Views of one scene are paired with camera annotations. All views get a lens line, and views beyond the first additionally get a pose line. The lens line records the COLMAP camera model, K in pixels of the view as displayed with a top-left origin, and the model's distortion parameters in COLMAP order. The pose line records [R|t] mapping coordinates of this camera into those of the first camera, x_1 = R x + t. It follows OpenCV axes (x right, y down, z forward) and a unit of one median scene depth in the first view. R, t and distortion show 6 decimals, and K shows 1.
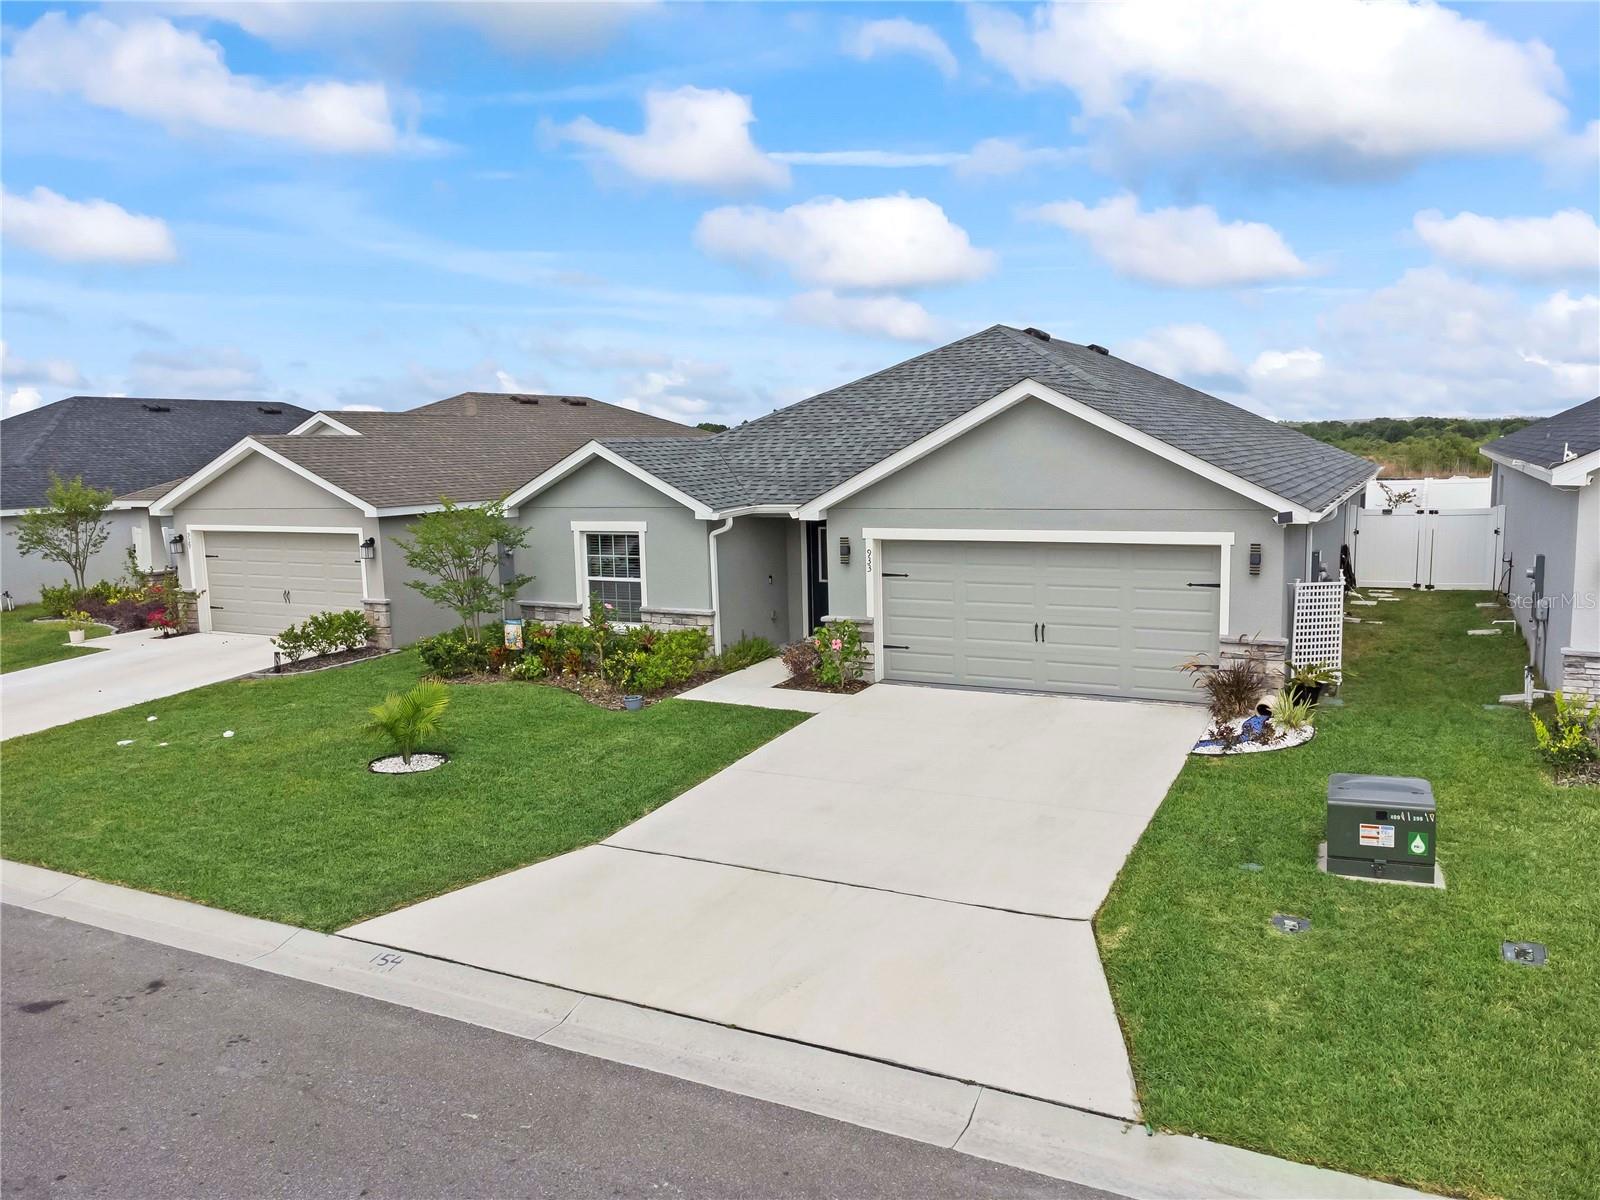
lens RADIAL K [[1163.8, 0, 806.0], [0, 1163.8, 600.4], [0, 0, 1]] dist [0.003787, 0.003675]
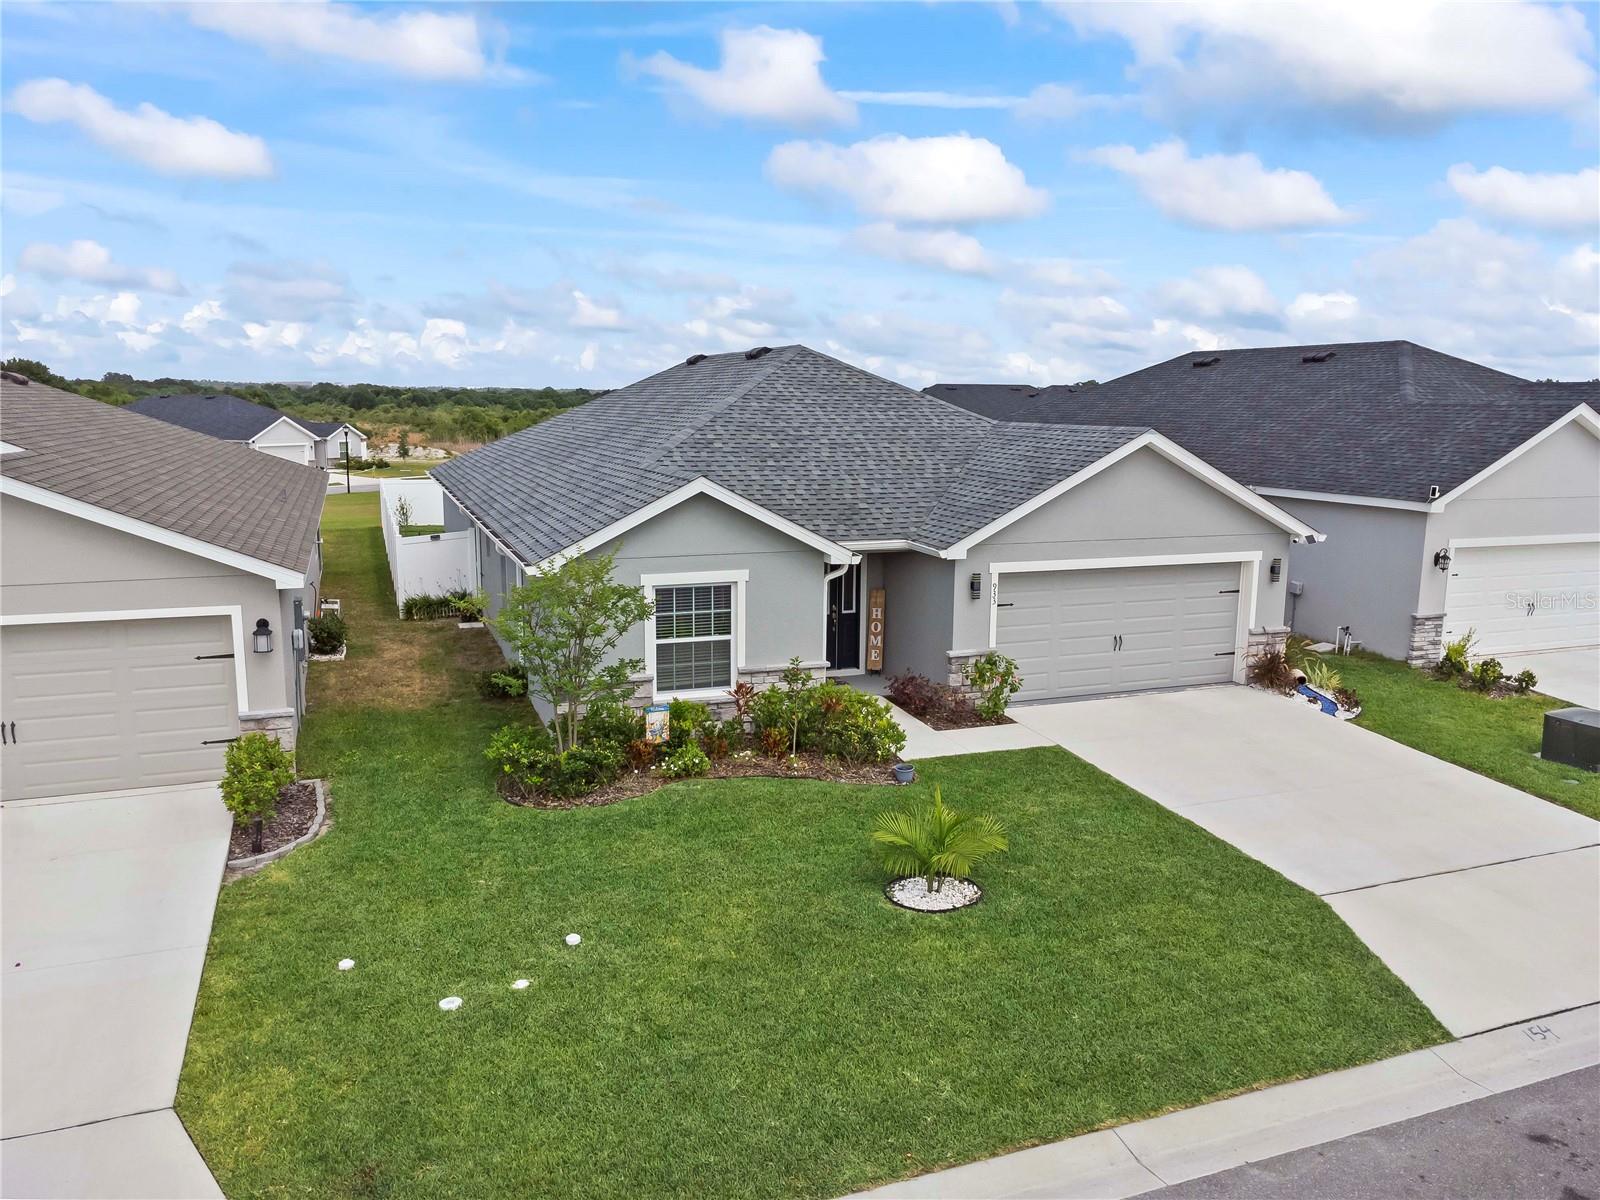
lens RADIAL K [[1186.4, 0, 800.0], [0, 1186.4, 600.0], [0, 0, 1]] dist [0.001451, 0.001797]
pose [[0.664525, -0.094547, 0.741261, -0.837665], [0.072696, 0.995438, 0.061797, -0.105468], [-0.743722, 0.012821, 0.668366, 0.412864]]
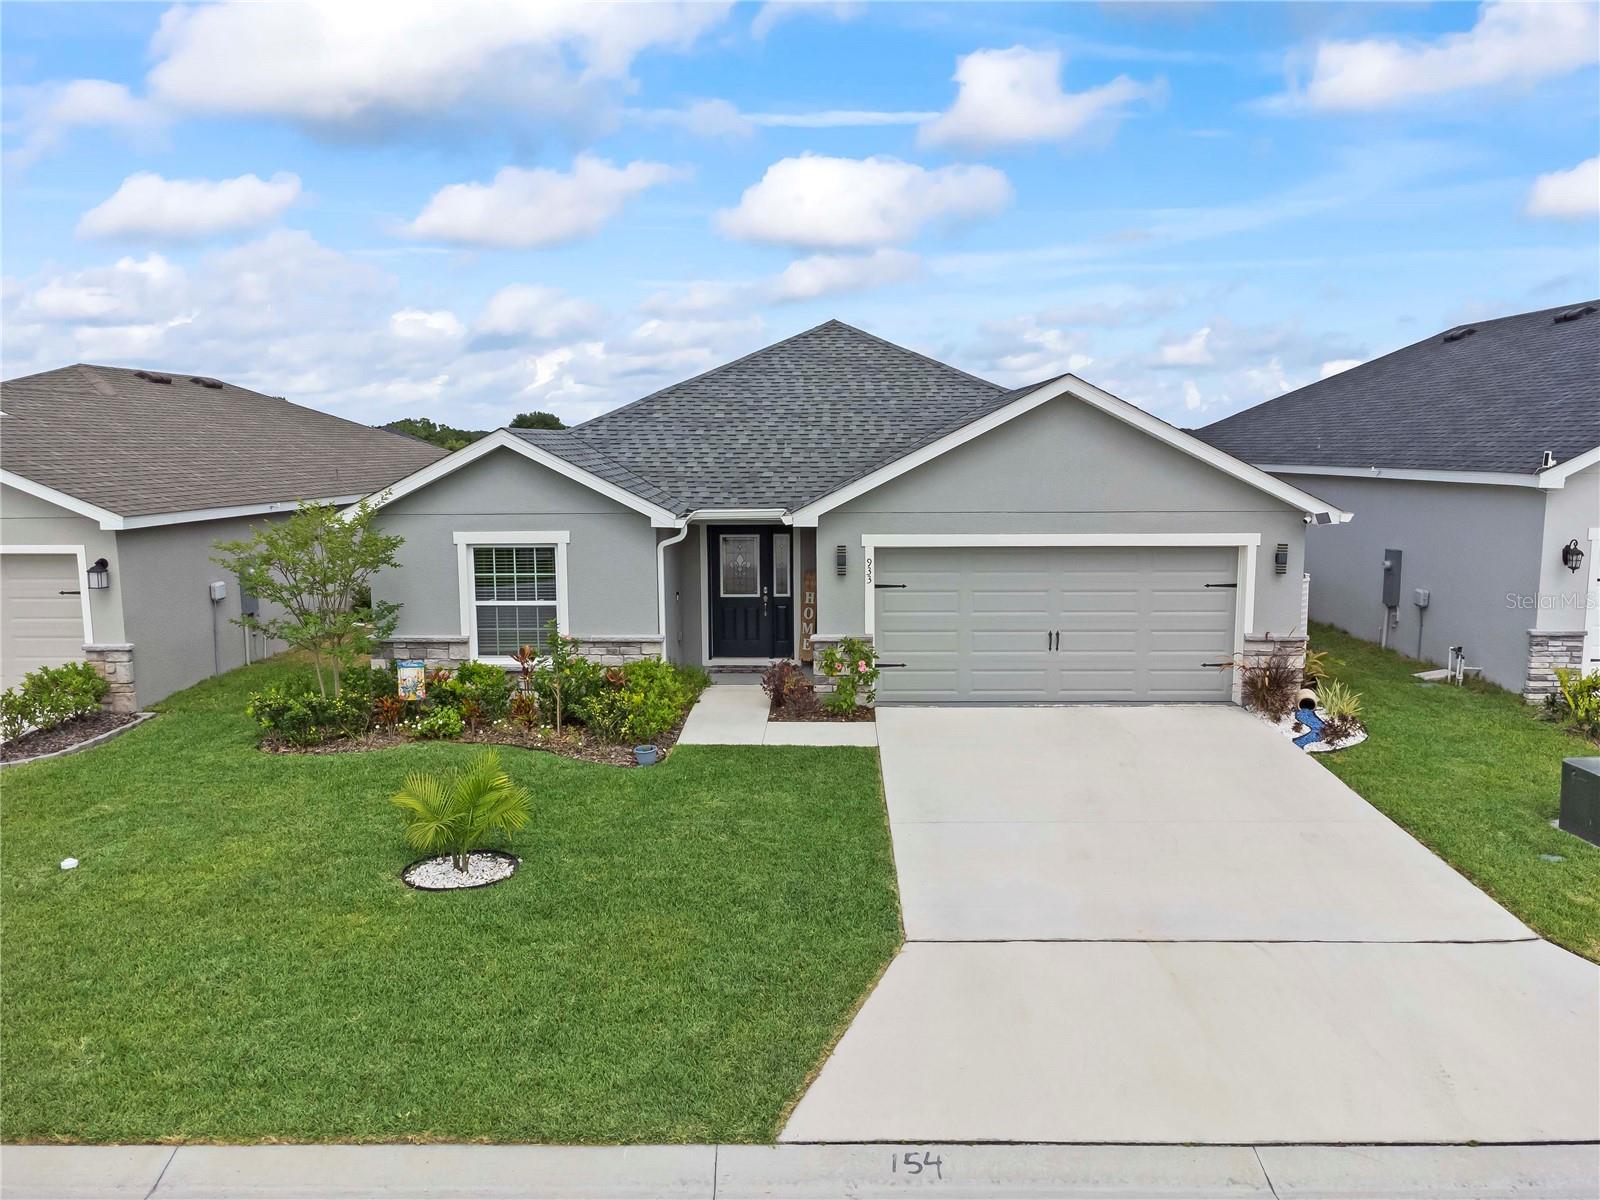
lens RADIAL K [[1163.8, 0, 806.0], [0, 1163.8, 600.4], [0, 0, 1]] dist [0.003787, 0.003675]
pose [[0.896617, -0.038741, 0.441110, -0.380540], [0.041352, 0.999138, 0.003698, -0.016673], [-0.440872, 0.014925, 0.897446, 0.213695]]
